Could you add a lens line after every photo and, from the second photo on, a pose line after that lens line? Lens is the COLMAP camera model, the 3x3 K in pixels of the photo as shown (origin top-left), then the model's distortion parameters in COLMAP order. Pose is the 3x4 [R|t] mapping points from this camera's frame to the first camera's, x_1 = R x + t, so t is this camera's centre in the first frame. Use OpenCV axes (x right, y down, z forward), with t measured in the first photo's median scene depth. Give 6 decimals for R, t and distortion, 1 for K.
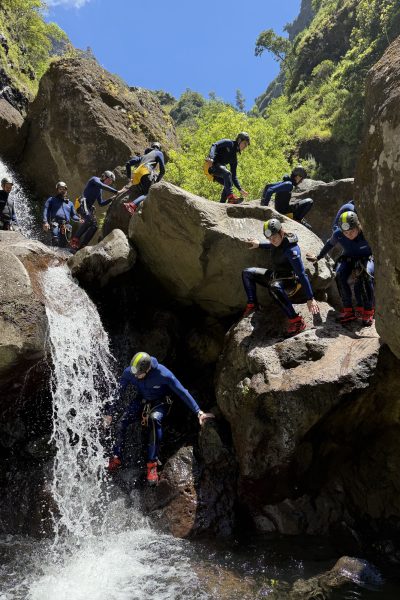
lens RADIAL K [[405.1, 0, 190.2], [0, 405.1, 301.0], [0, 0, 1]] dist [0.075915, -0.078548]
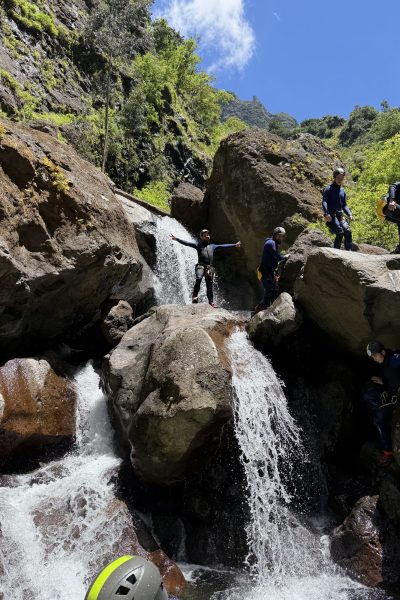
lens RADIAL K [[405.1, 0, 190.2], [0, 405.1, 301.0], [0, 0, 1]] dist [0.075915, -0.078548]
pose [[0.891888, -0.127813, -0.433819, 0.052251], [0.092658, 0.990528, -0.101336, -0.043434], [0.442662, 0.050183, 0.895283, -0.090817]]
